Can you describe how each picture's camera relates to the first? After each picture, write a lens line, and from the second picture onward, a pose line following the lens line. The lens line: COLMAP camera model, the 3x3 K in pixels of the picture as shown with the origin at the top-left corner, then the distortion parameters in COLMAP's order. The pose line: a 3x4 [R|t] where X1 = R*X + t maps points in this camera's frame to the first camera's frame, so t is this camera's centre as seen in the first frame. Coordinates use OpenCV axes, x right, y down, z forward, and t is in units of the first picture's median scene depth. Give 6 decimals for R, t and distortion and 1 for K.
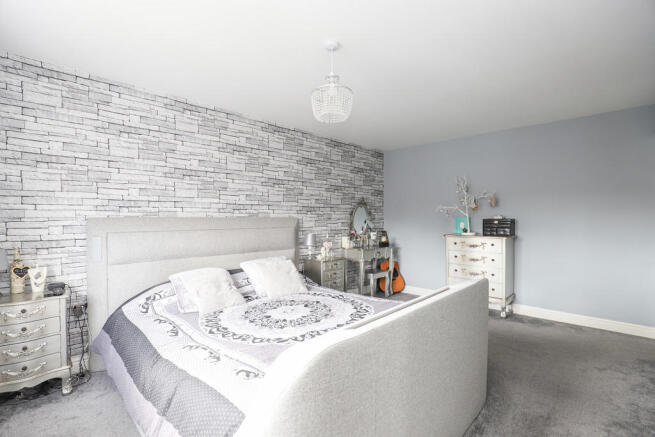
lens RADIAL K [[307.3, 0, 327.5], [0, 307.3, 218.5], [0, 0, 1]] dist [-0.022655, 0.000462]
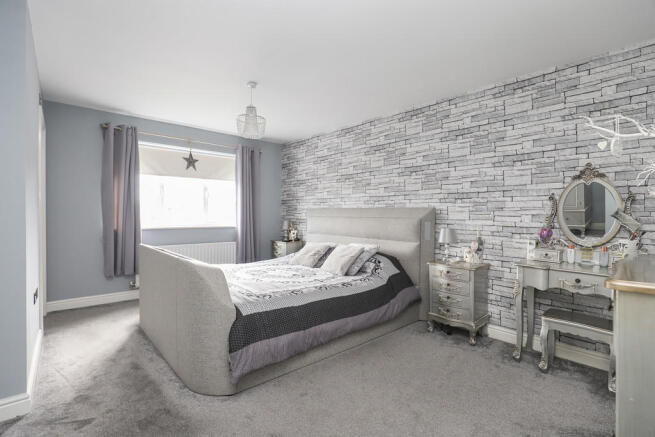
lens RADIAL K [[307.3, 0, 327.5], [0, 307.3, 218.5], [0, 0, 1]] dist [-0.022655, 0.000462]
pose [[-0.058608, 0.031215, -0.997793, 0.543645], [0.004374, 0.999509, 0.031012, 0.000019], [0.998272, -0.002547, -0.058716, 0.543025]]
